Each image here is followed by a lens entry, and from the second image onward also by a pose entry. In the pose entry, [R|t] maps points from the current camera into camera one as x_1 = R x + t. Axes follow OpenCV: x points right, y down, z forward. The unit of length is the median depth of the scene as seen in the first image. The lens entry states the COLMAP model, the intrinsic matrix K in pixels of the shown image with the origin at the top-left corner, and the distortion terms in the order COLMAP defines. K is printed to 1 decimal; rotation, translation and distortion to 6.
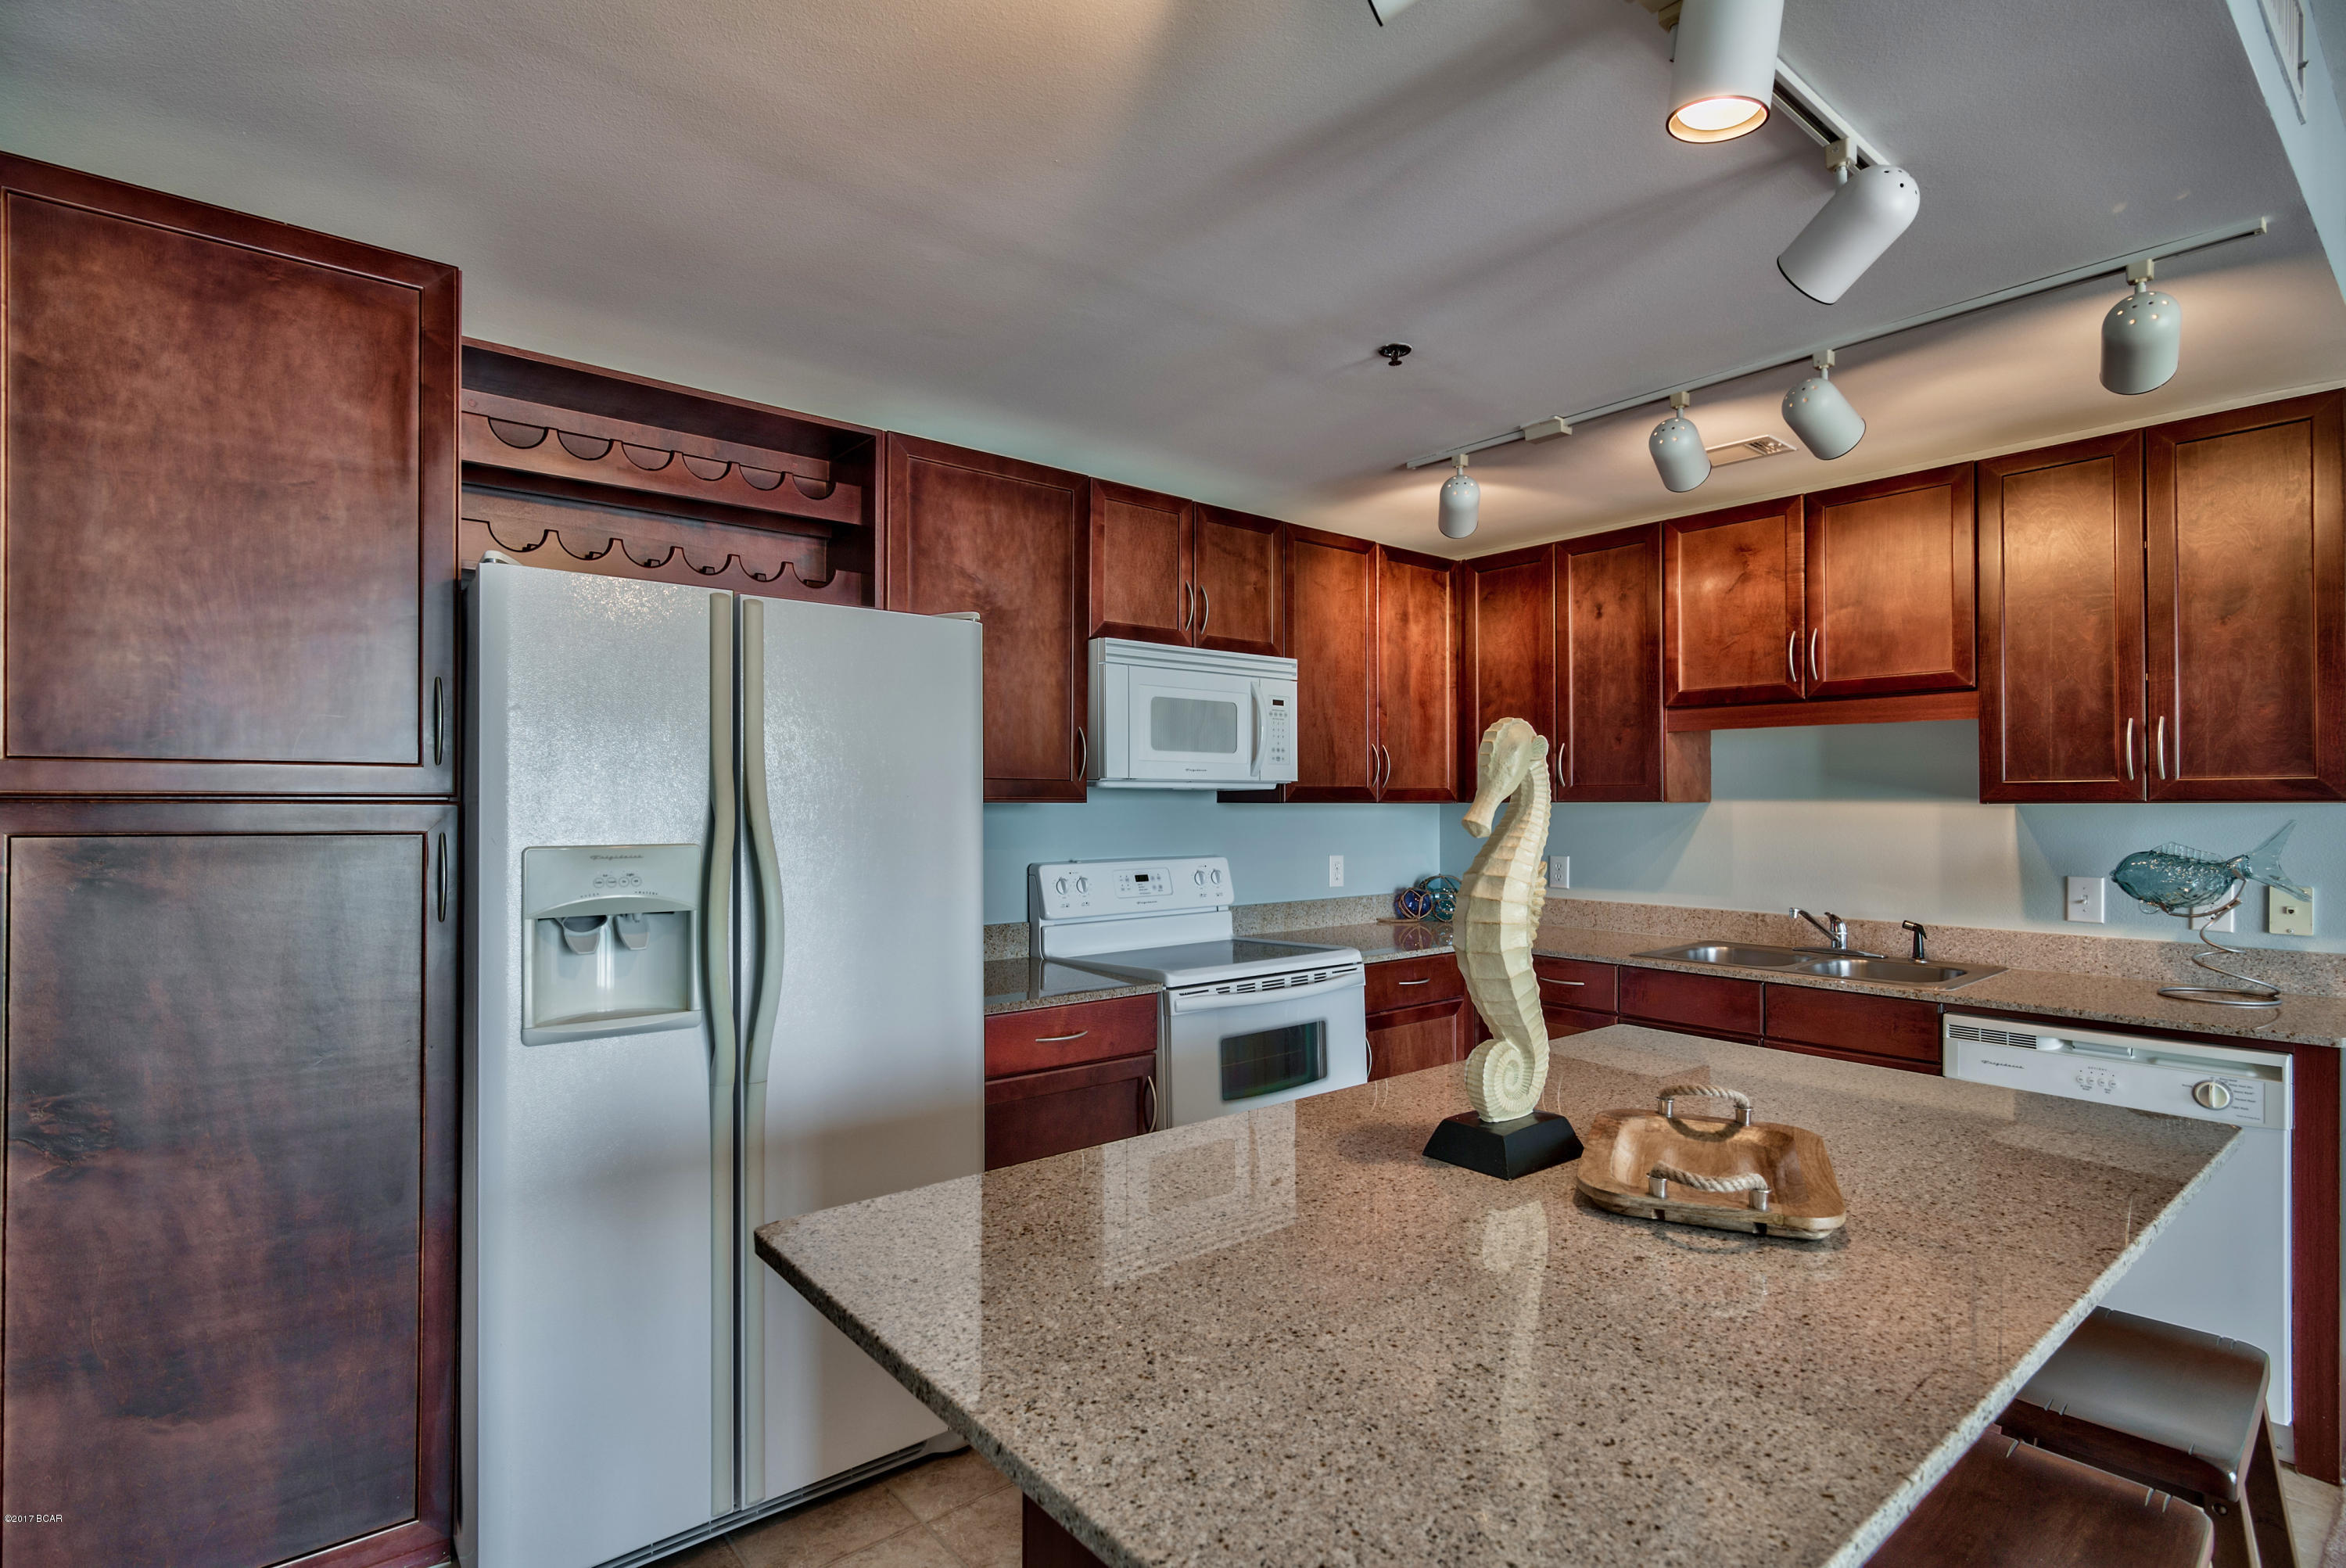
lens RADIAL K [[1091.3, 0, 1074.7], [0, 1091.3, 791.2], [0, 0, 1]] dist [-0.001798, -0.000059]
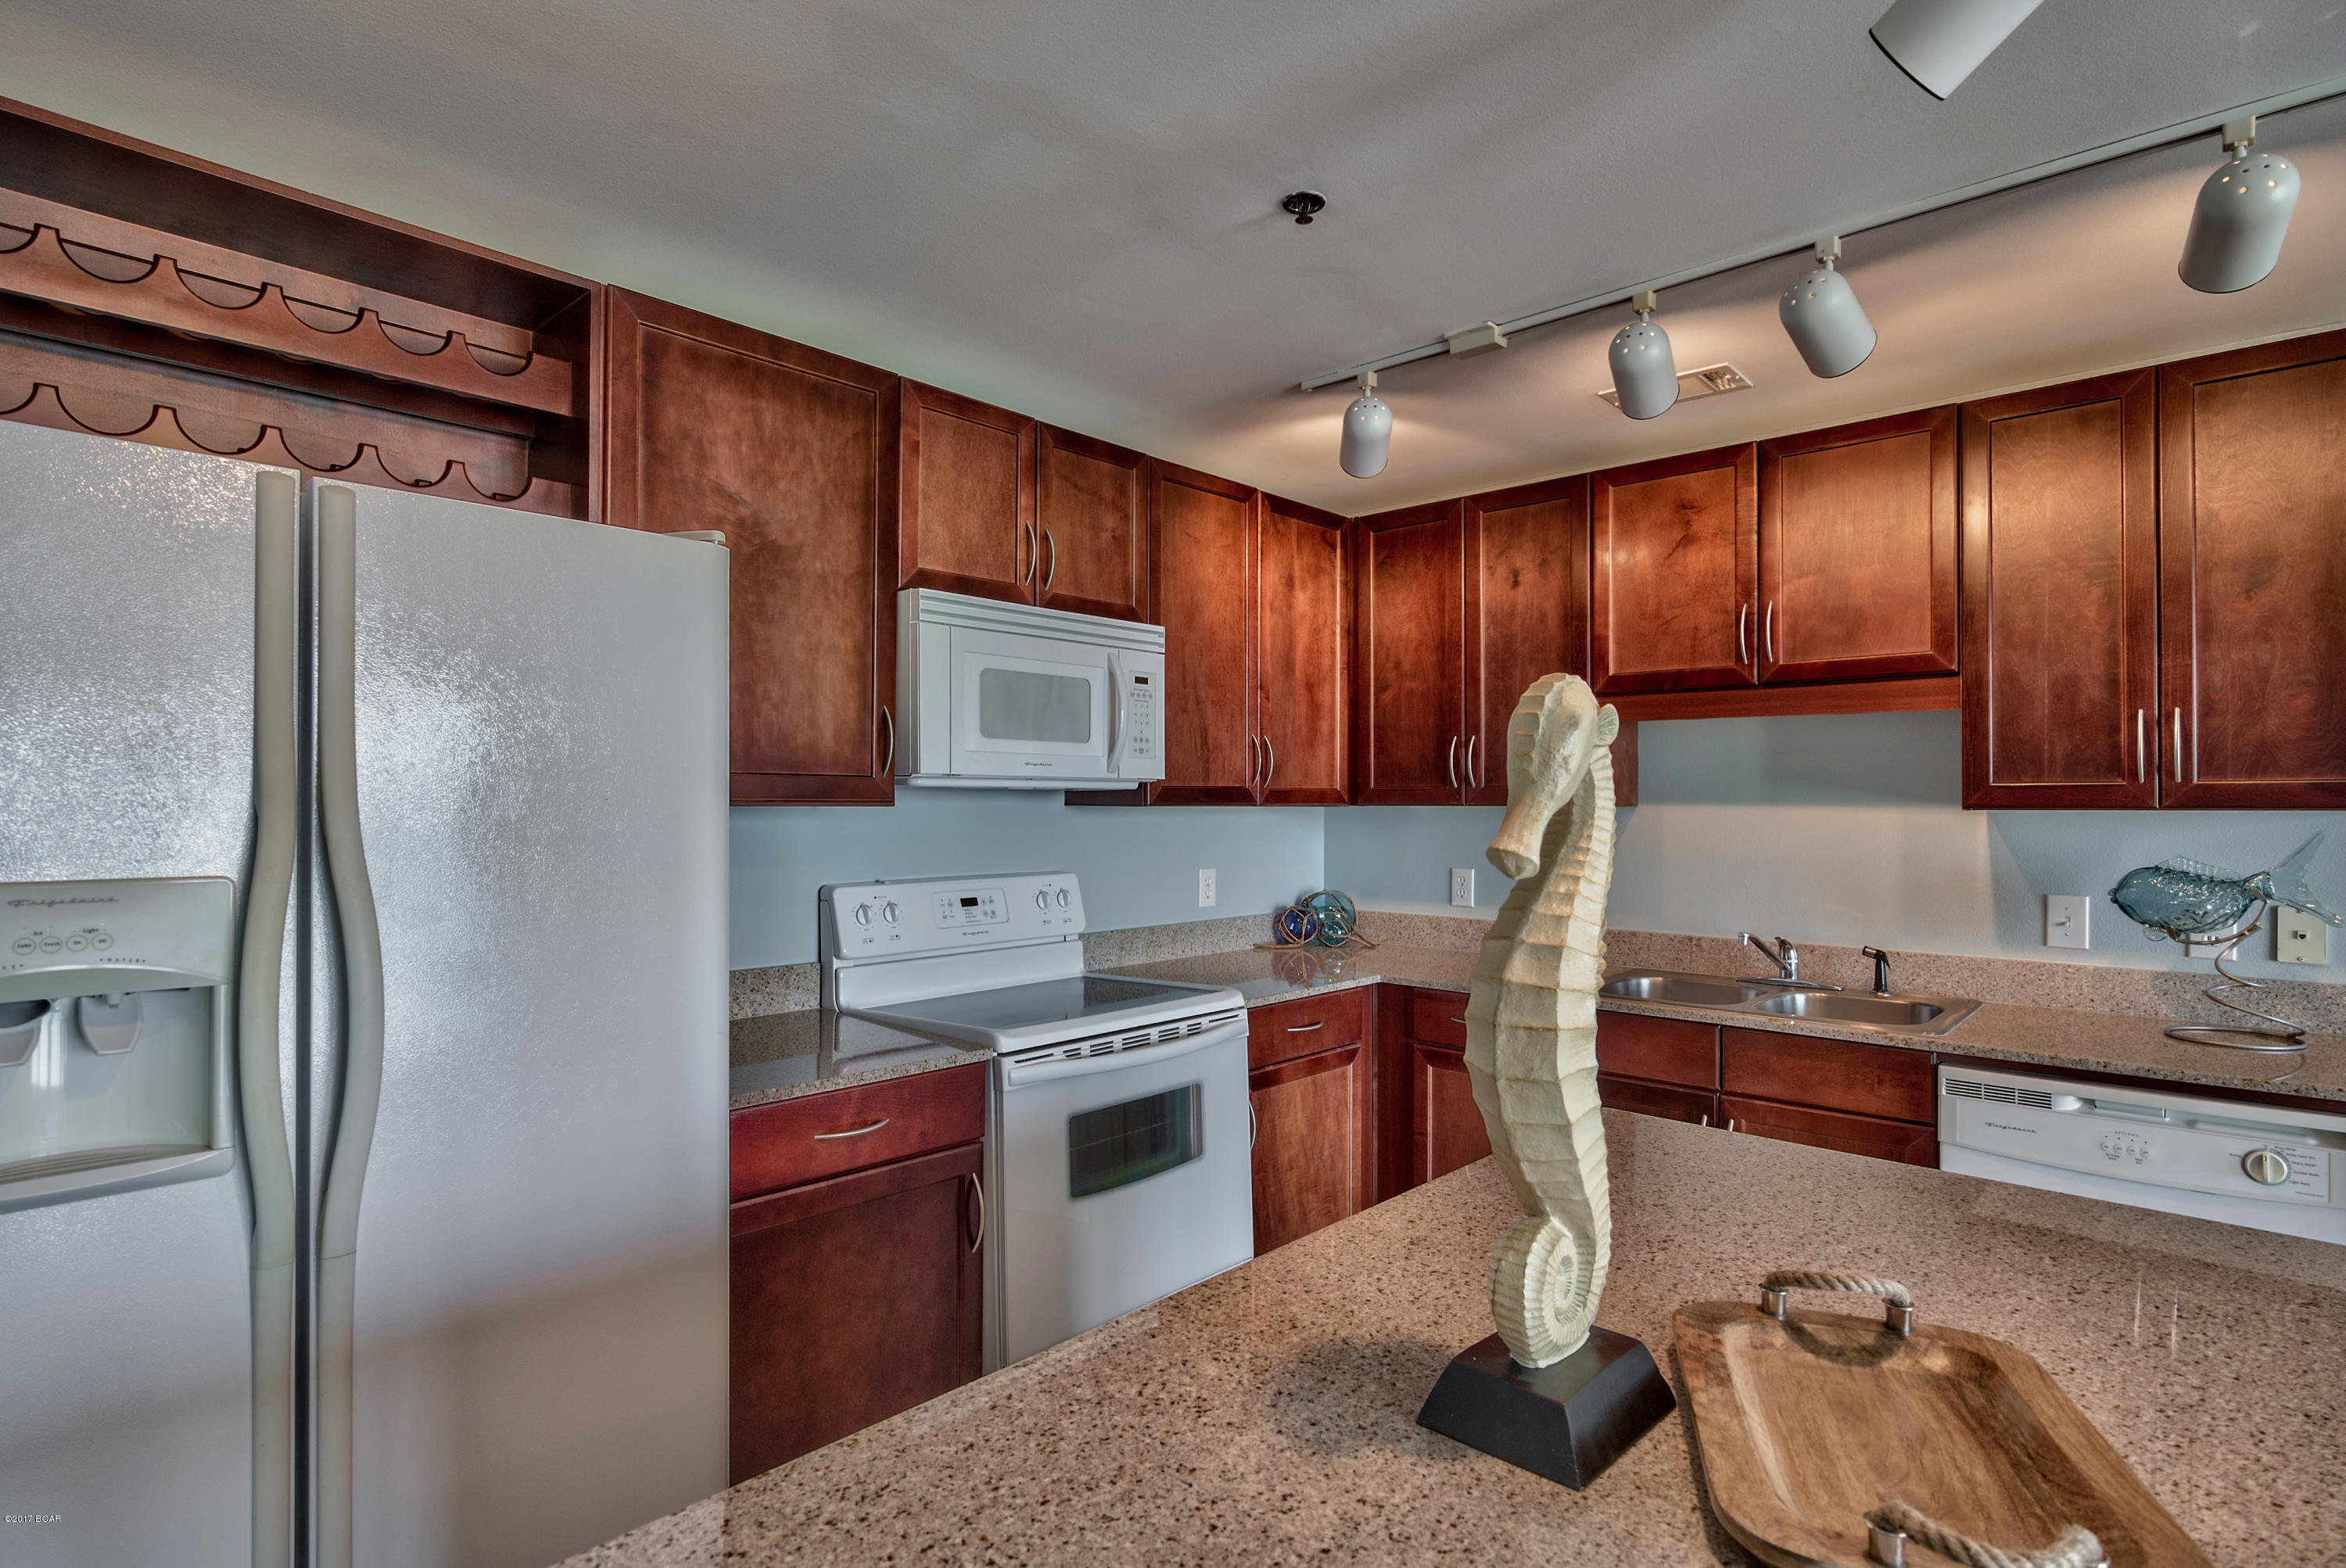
lens RADIAL K [[1191.8, 0, 1085.4], [0, 1191.8, 794.2], [0, 0, 1]] dist [-0.000972, -0.000330]
pose [[0.989078, 0.003205, 0.147361, 0.022537], [-0.003812, 0.999985, 0.003842, -0.001684], [-0.147347, -0.004362, 0.989075, 0.181323]]
